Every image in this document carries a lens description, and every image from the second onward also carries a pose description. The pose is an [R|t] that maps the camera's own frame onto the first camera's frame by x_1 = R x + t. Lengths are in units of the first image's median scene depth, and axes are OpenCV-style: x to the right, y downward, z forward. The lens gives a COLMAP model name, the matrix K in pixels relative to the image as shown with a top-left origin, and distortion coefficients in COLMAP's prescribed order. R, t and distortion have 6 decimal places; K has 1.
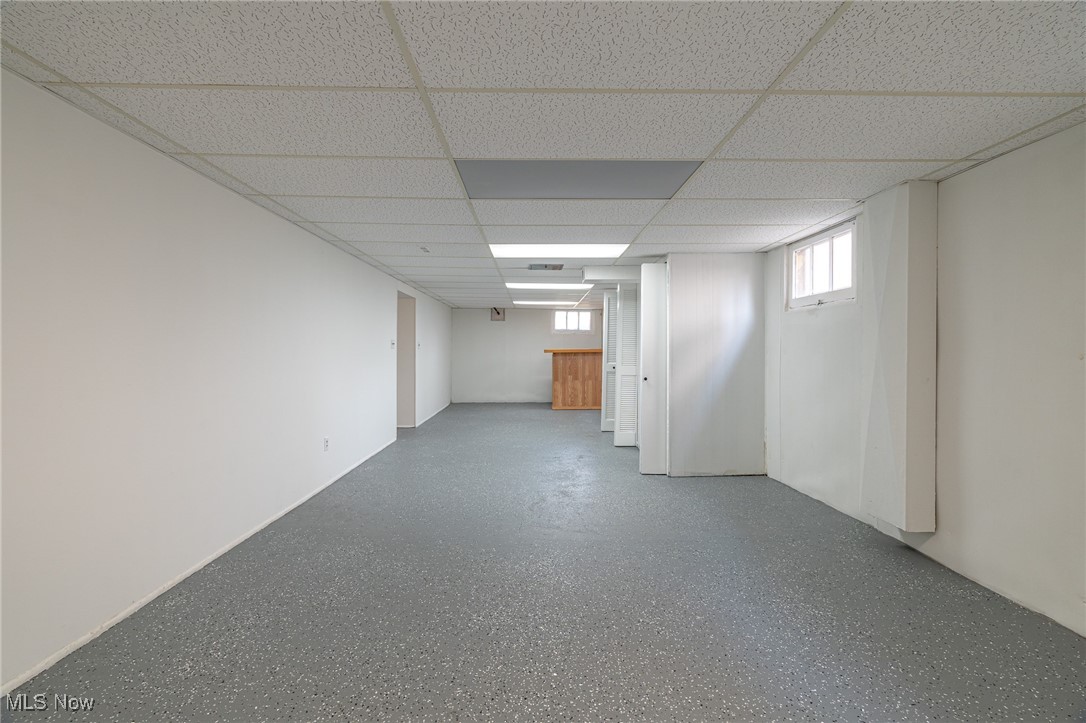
lens RADIAL K [[514.7, 0, 543.0], [0, 514.7, 361.5], [0, 0, 1]] dist [-0.001114, 0.000342]
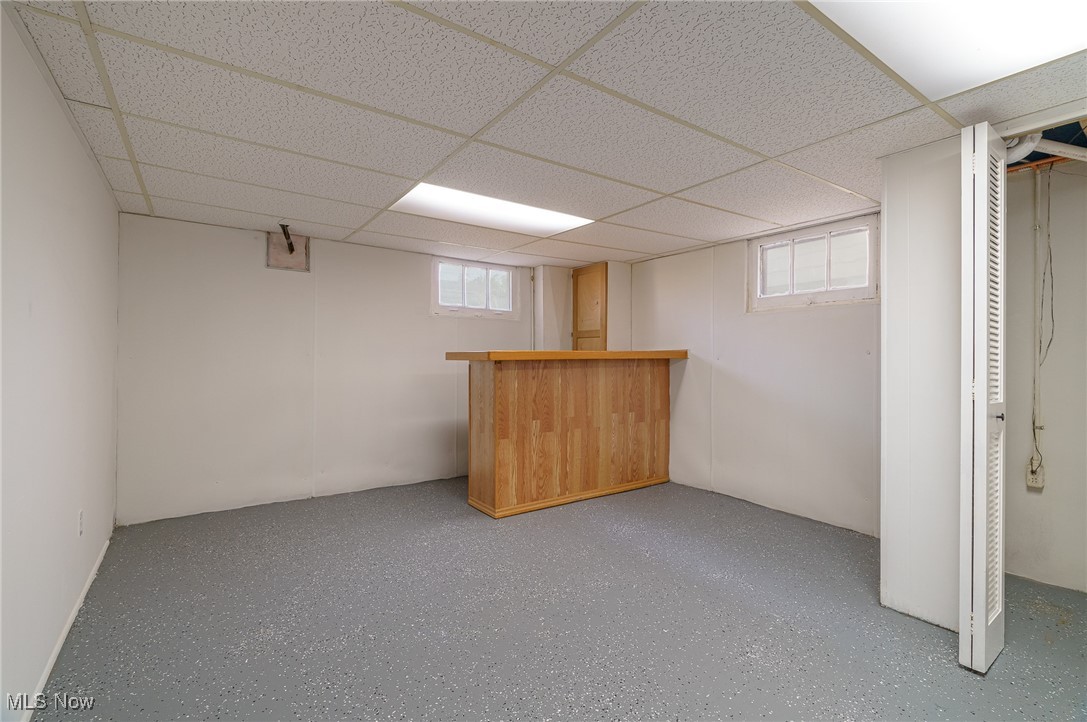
lens RADIAL K [[485.4, 0, 543.5], [0, 485.4, 361.0], [0, 0, 1]] dist [-0.000468, -0.000020]
pose [[0.828252, -0.001025, 0.560354, -0.144600], [0.002321, 0.999996, -0.001602, -0.016540], [-0.560351, 0.002627, 0.828251, 0.697263]]
